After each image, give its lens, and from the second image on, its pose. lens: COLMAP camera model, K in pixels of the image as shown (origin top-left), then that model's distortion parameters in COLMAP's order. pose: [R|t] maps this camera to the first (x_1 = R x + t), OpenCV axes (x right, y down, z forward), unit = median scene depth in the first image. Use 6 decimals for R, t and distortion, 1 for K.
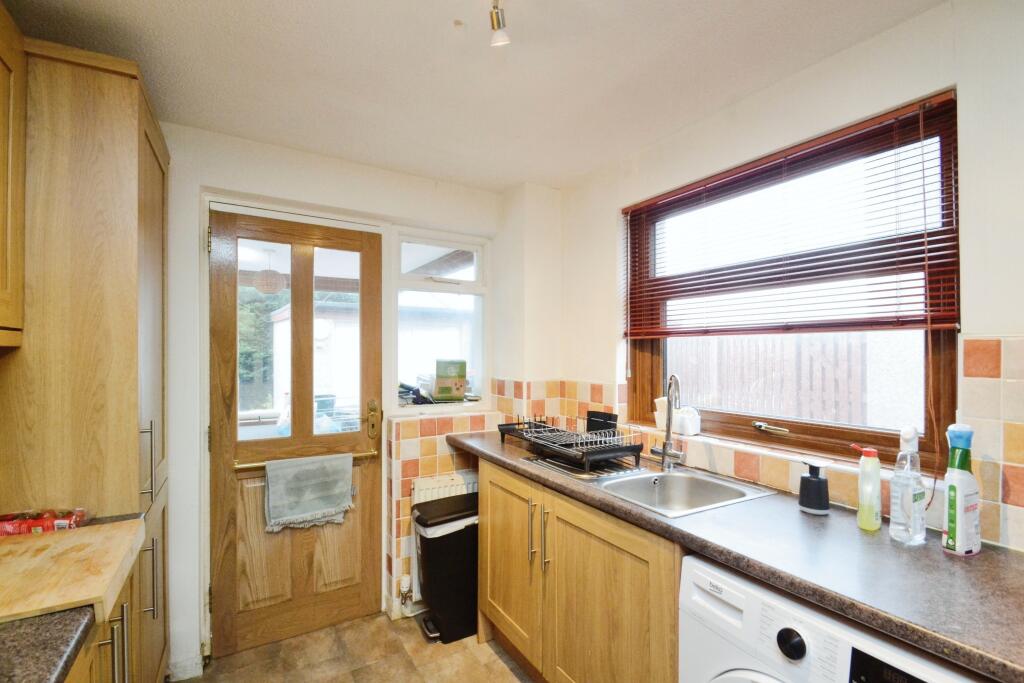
lens RADIAL K [[457.3, 0, 503.5], [0, 457.3, 356.4], [0, 0, 1]] dist [0.000688, -0.018511]
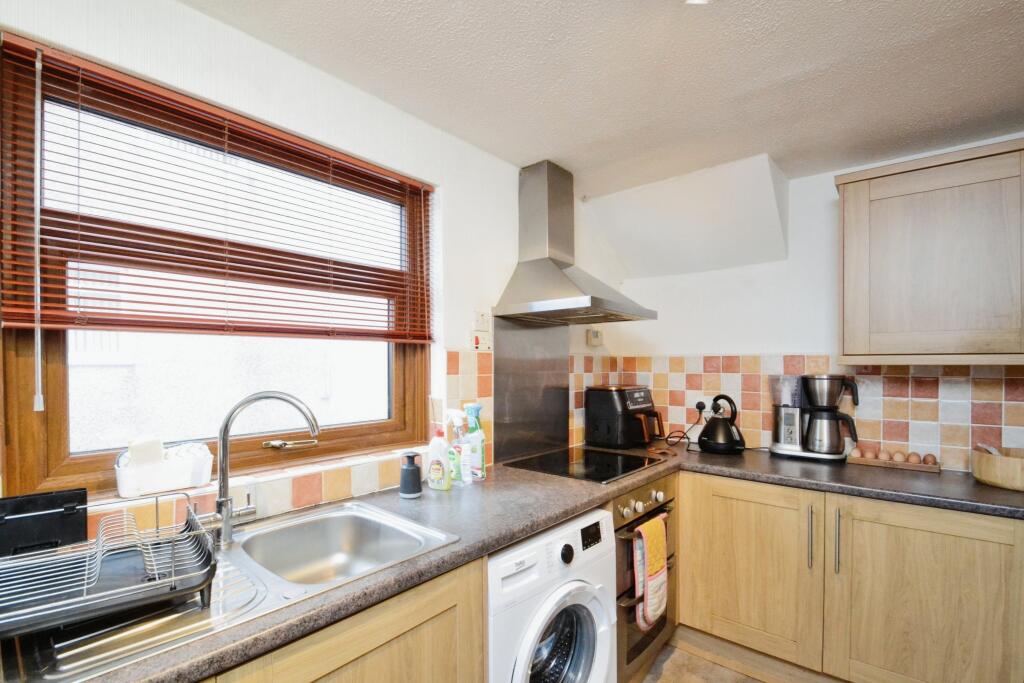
lens RADIAL K [[457.3, 0, 503.5], [0, 457.3, 356.4], [0, 0, 1]] dist [0.000688, -0.018511]
pose [[-0.316677, 0.000656, 0.948533, -0.222549], [-0.000053, 1.000000, -0.000709, -0.006280], [-0.948534, -0.000275, -0.316676, 0.503339]]
